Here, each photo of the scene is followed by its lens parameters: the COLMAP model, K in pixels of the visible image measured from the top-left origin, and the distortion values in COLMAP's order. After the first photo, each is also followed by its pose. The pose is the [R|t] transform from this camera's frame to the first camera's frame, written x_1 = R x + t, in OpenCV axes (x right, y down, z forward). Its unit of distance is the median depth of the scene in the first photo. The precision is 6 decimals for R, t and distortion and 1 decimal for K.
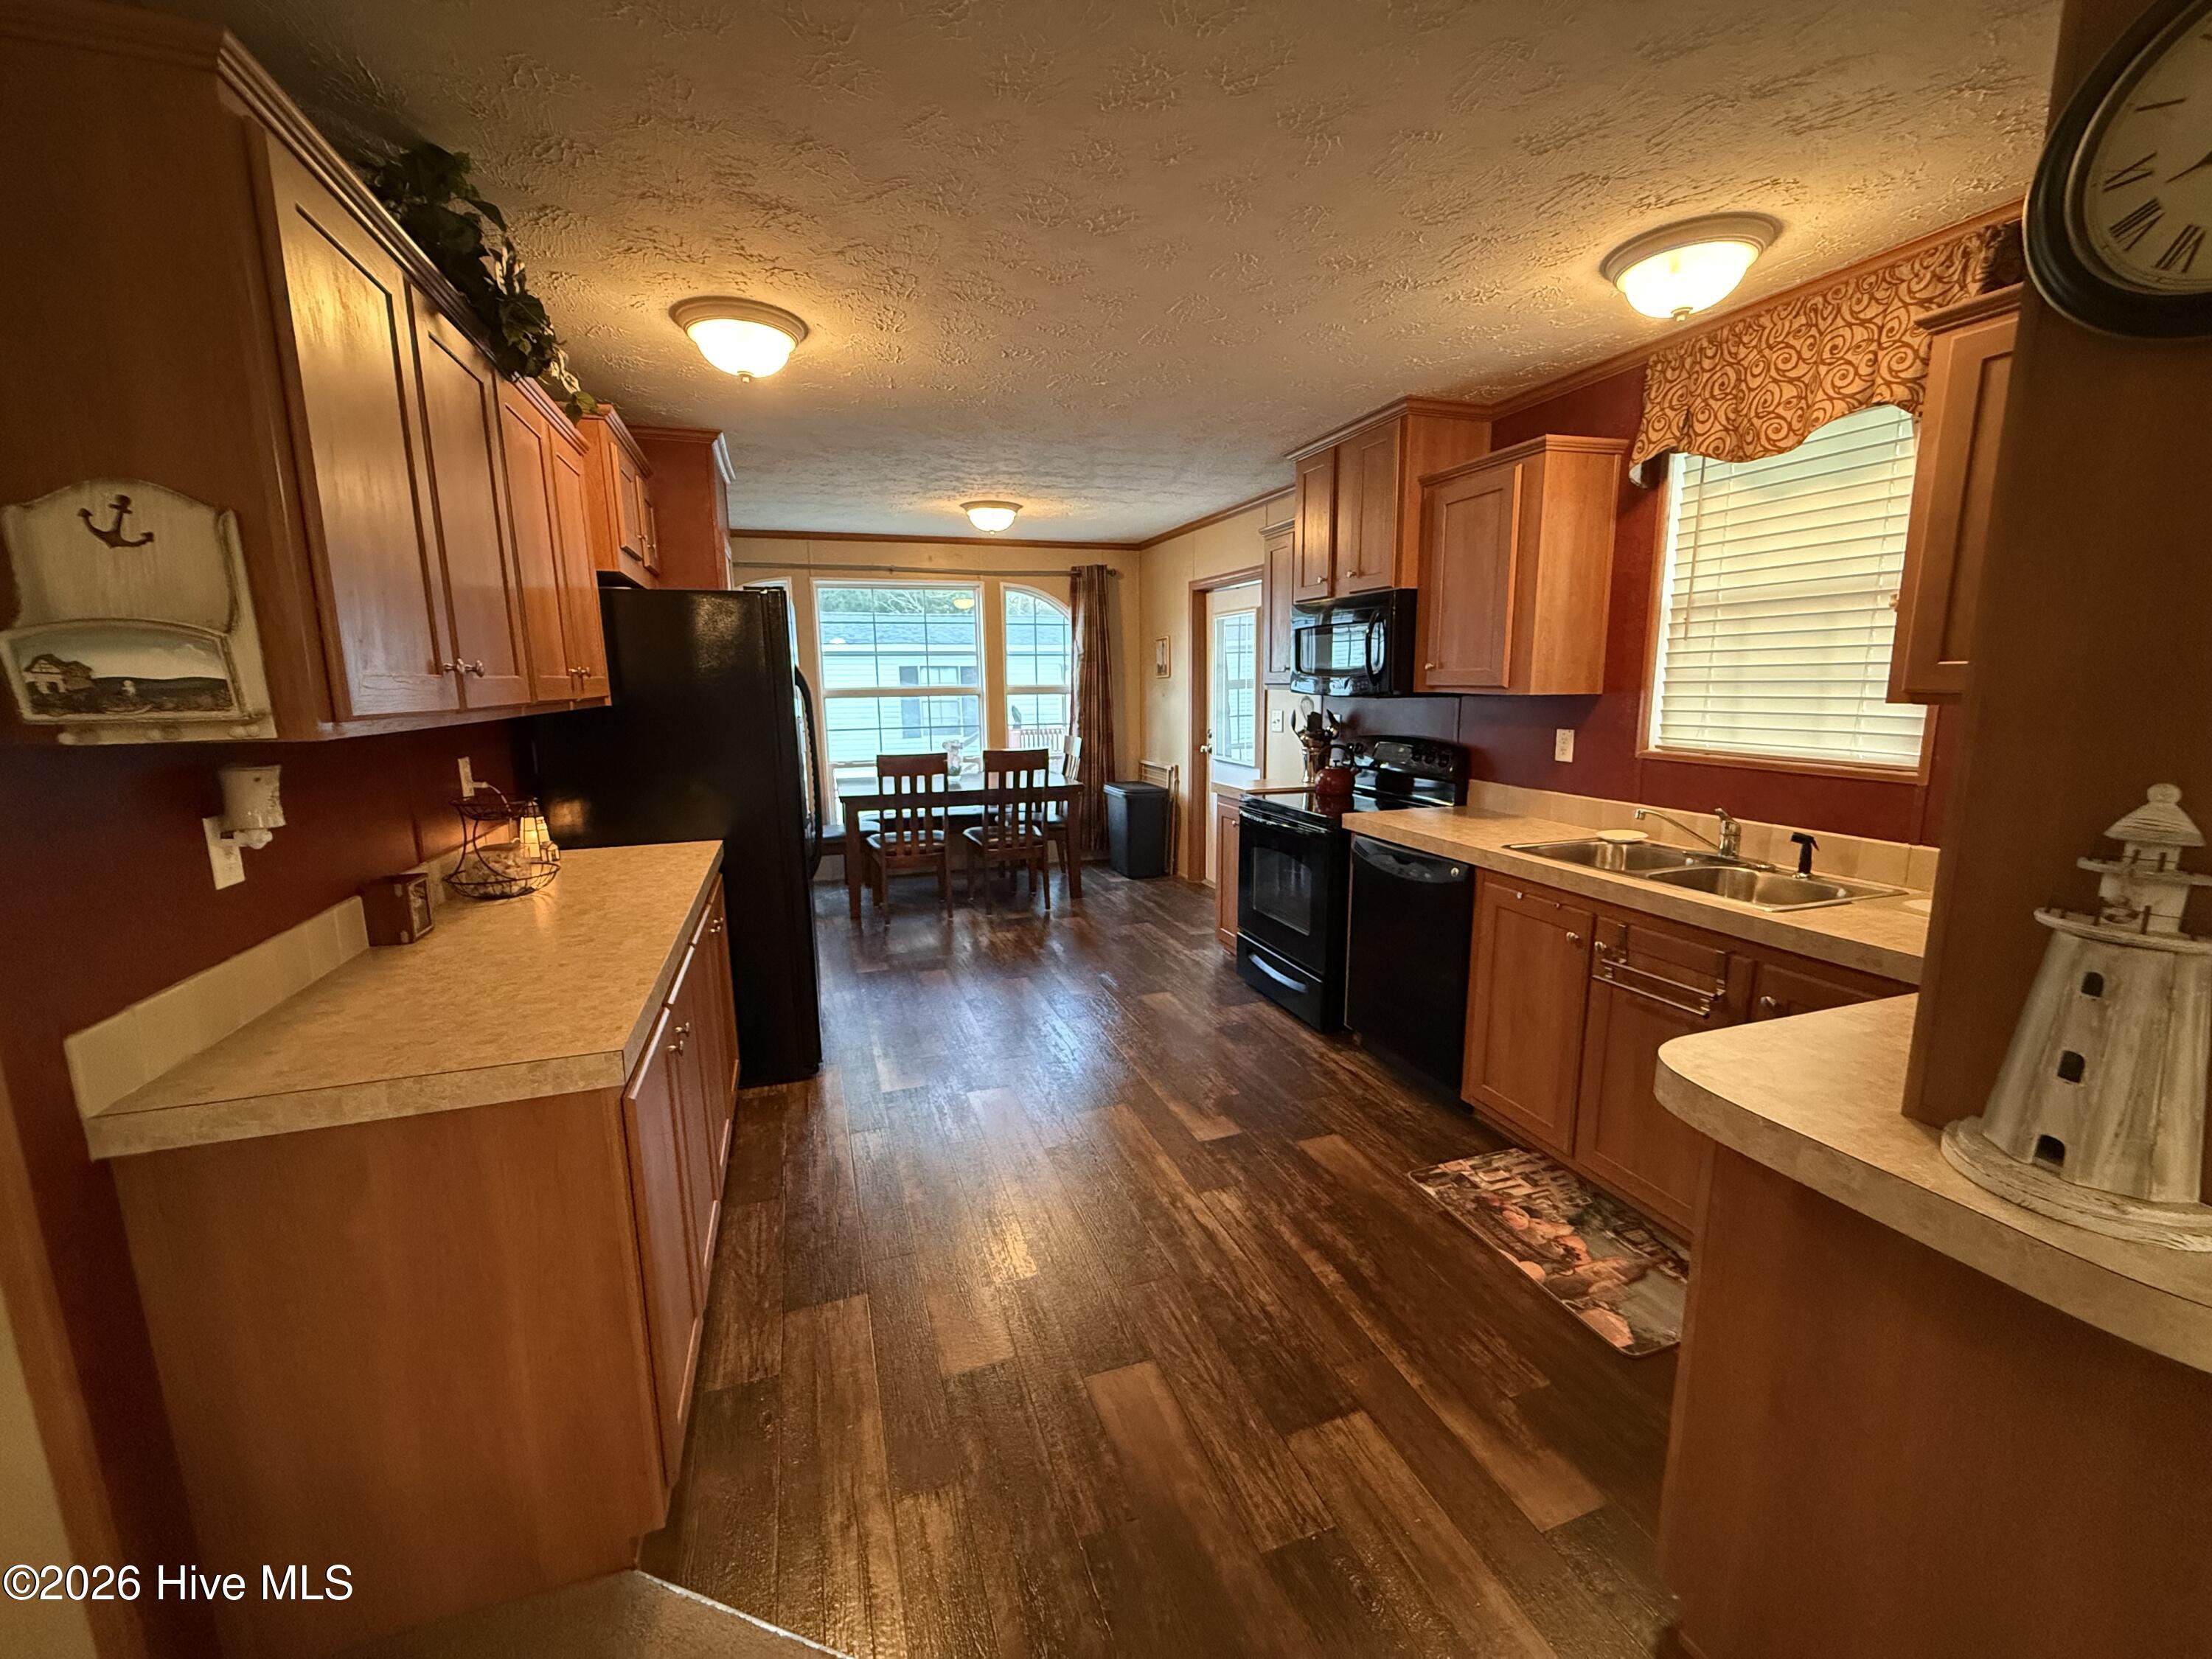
lens RADIAL K [[881.0, 0, 1105.9], [0, 881.0, 829.8], [0, 0, 1]] dist [-0.000994, 0.000377]
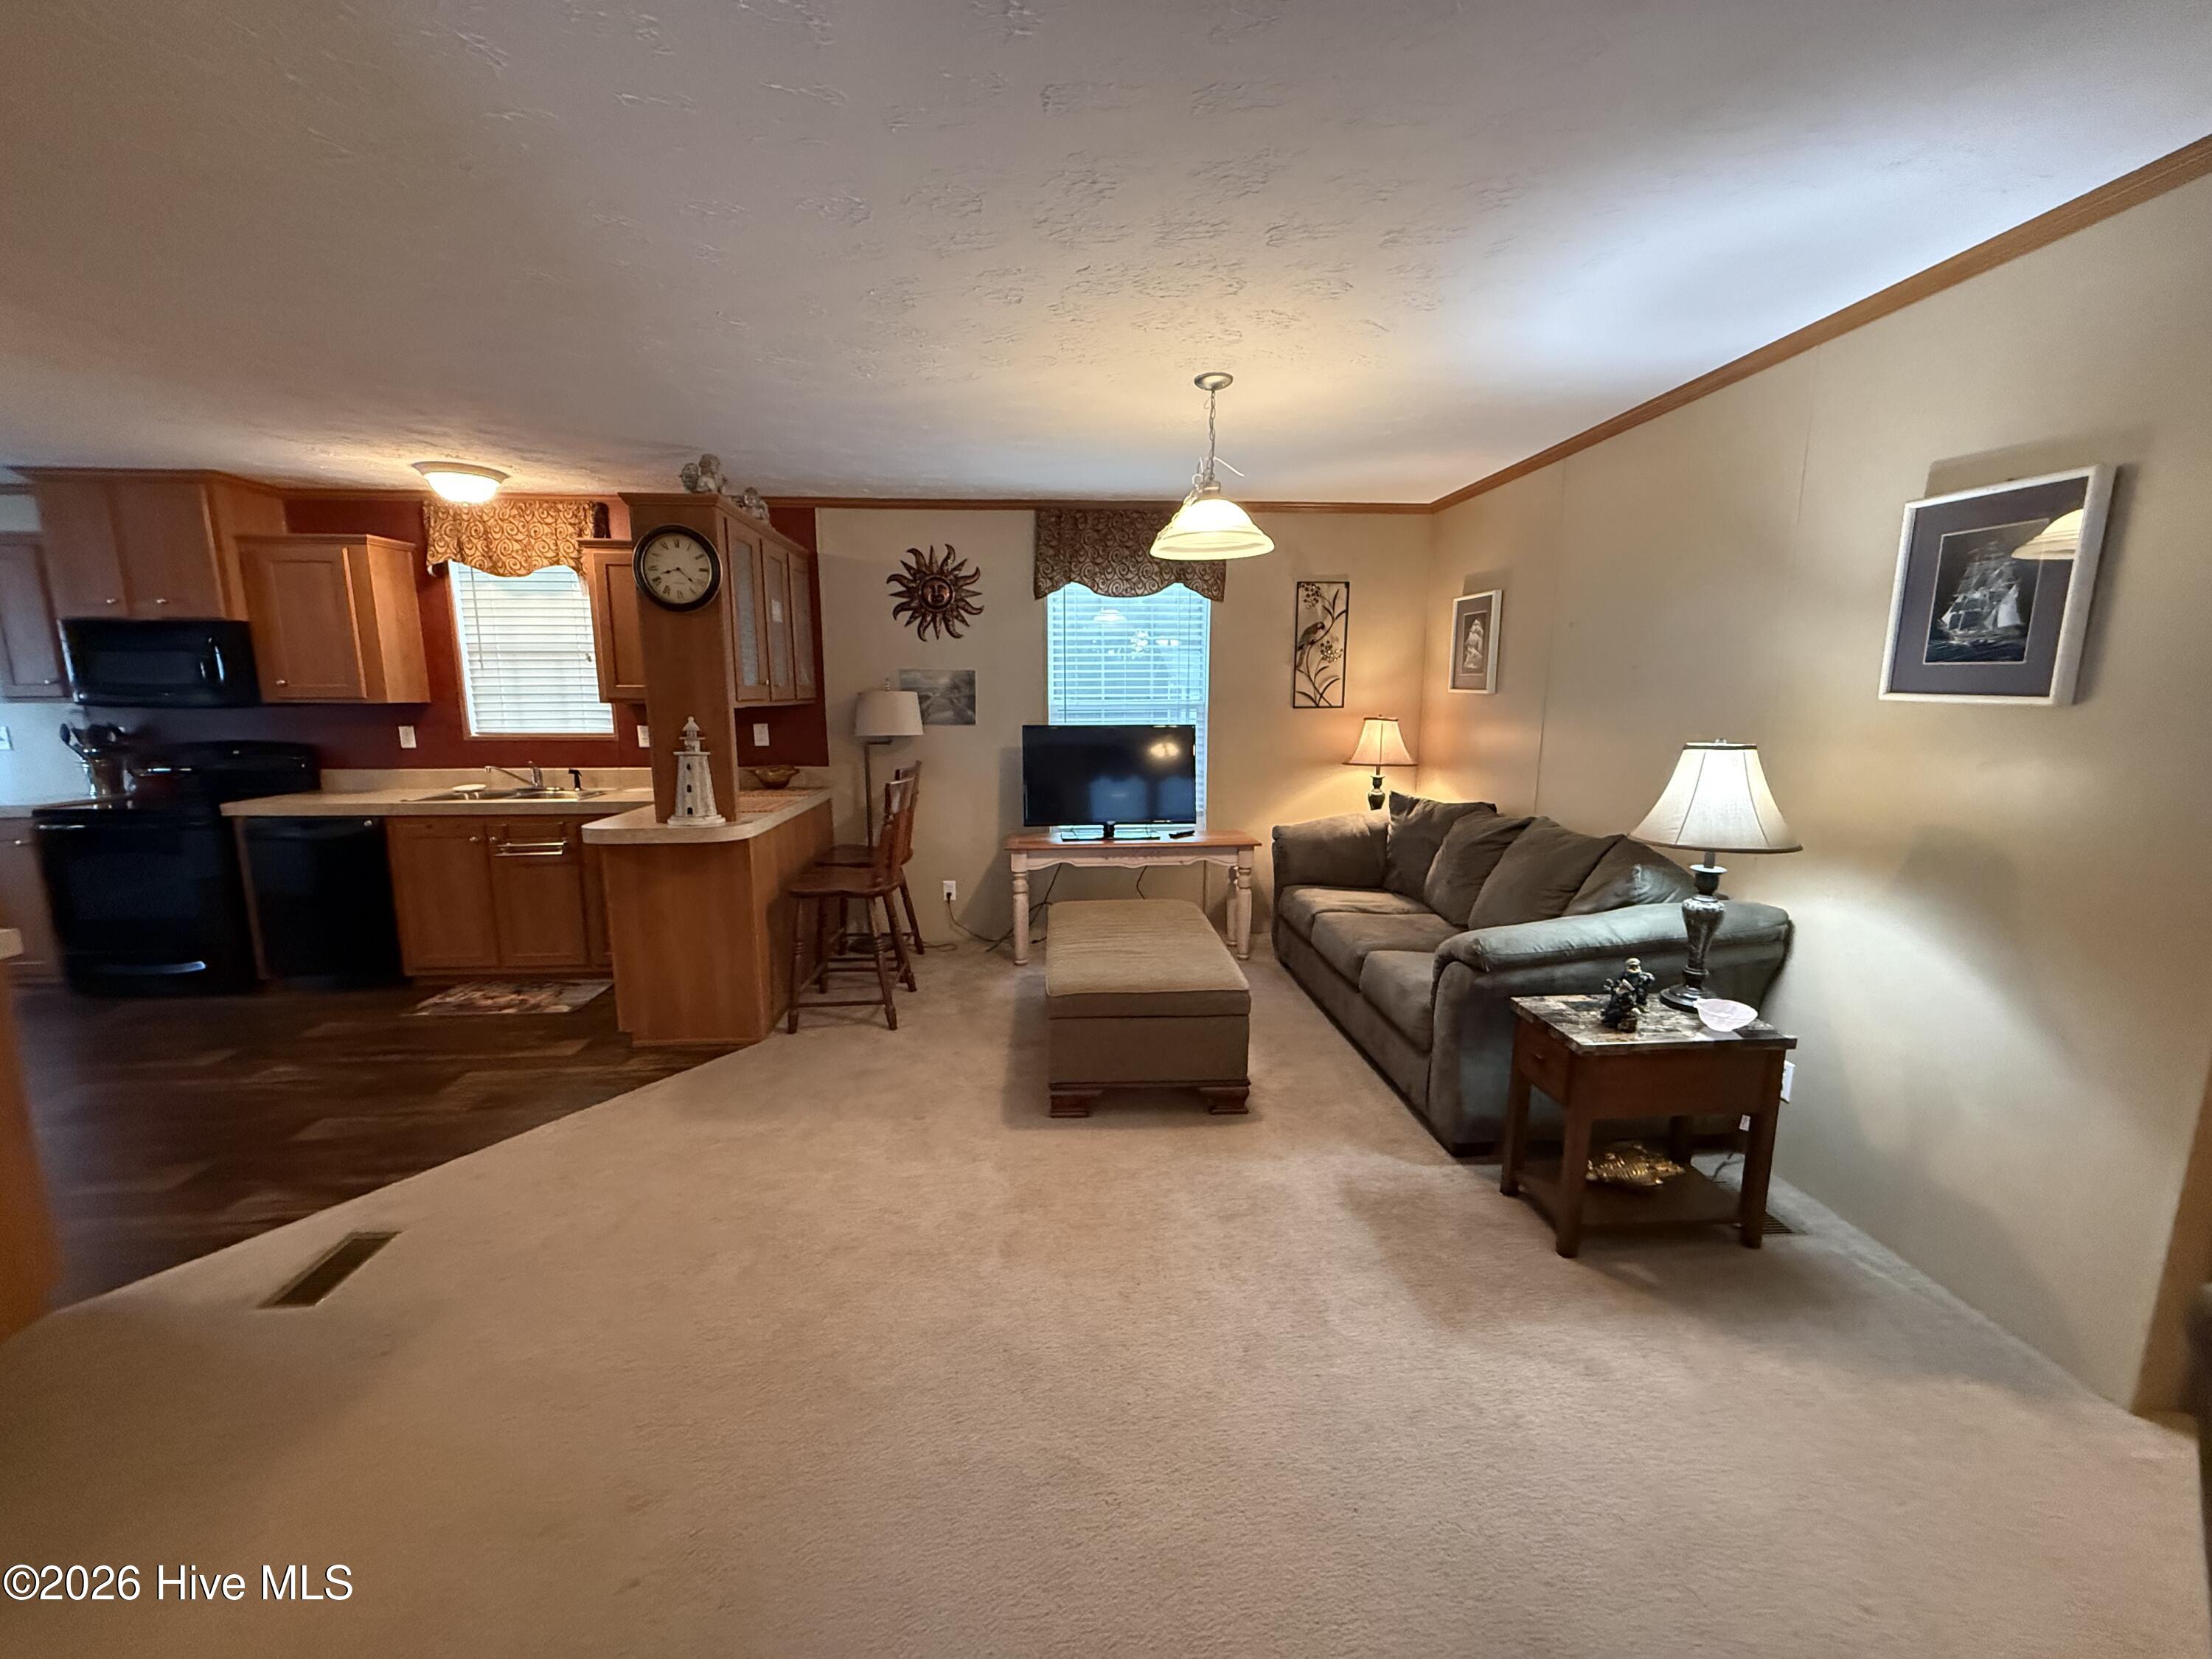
lens RADIAL K [[881.0, 0, 1098.4], [0, 881.0, 832.1], [0, 0, 1]] dist [-0.000994, 0.000377]
pose [[0.260795, -0.145263, 0.954403, -0.740696], [0.163068, 0.981038, 0.104758, 0.115161], [-0.951522, 0.128312, 0.279537, -0.608272]]
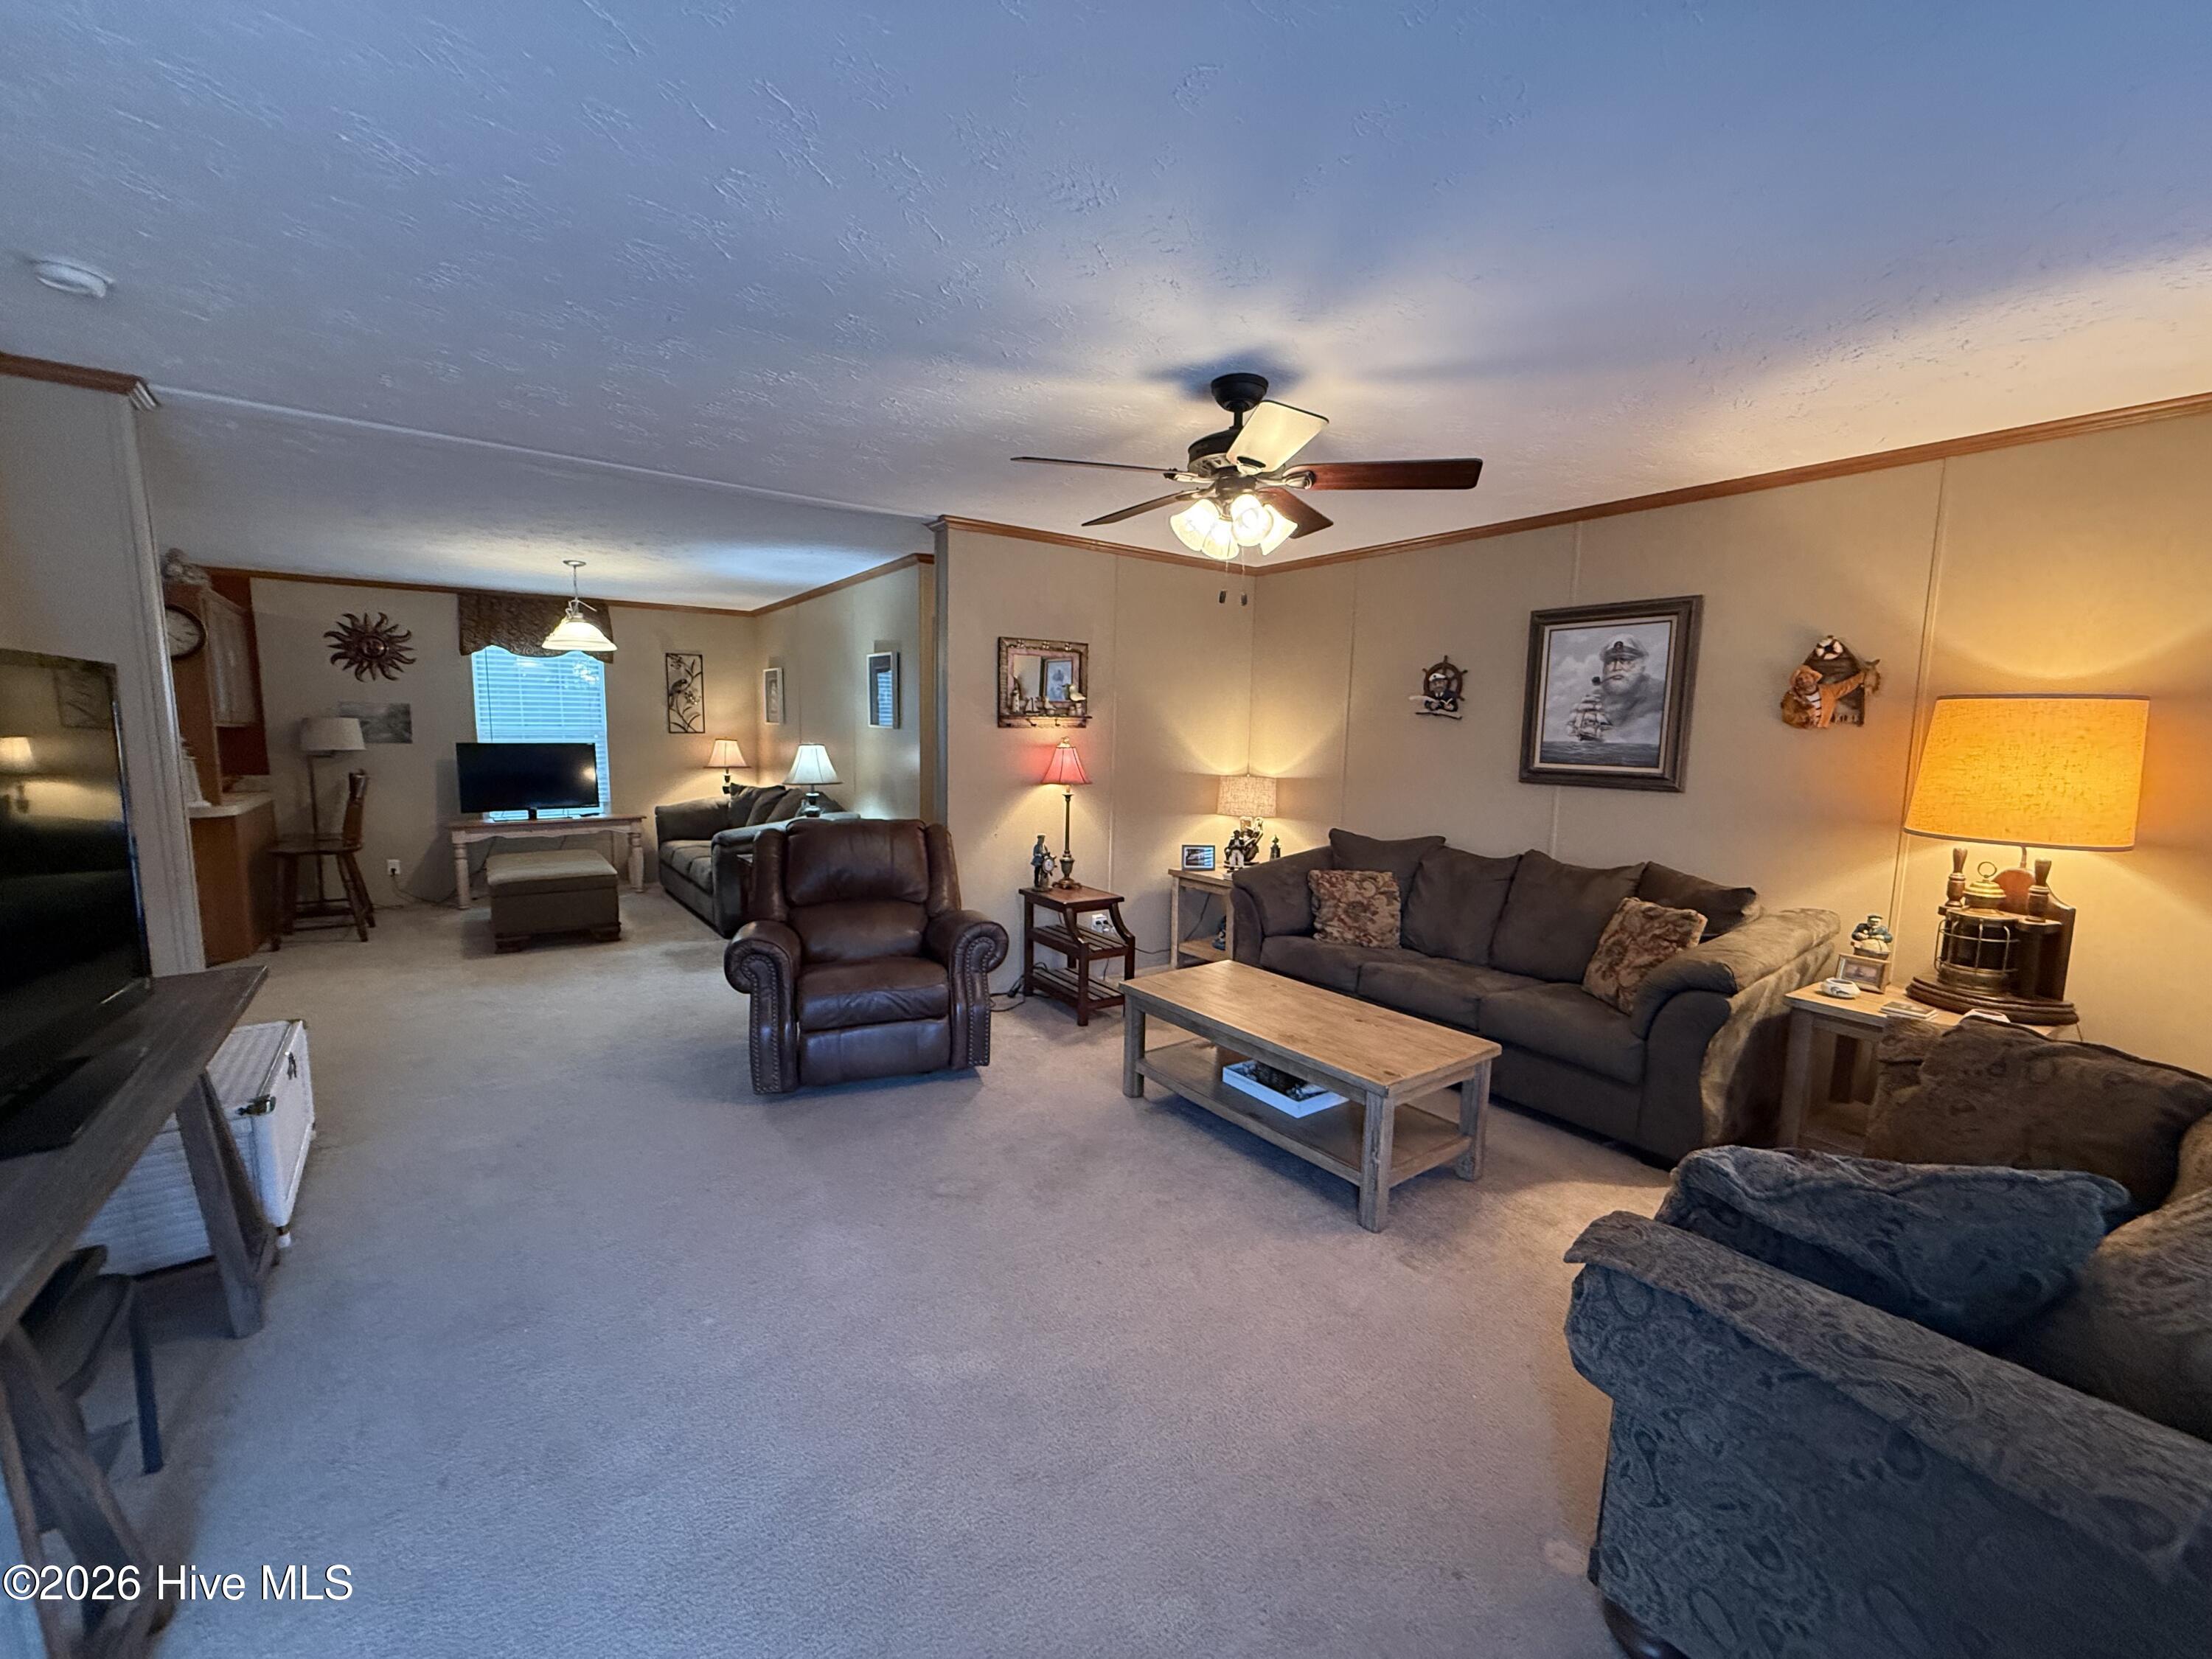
lens RADIAL K [[881.0, 0, 1108.7], [0, 881.0, 830.4], [0, 0, 1]] dist [-0.000994, 0.000377]
pose [[-0.305563, -0.106462, 0.946201, -2.972966], [0.151975, 0.975537, 0.158841, 0.248281], [-0.939965, 0.192335, -0.281909, -1.270070]]
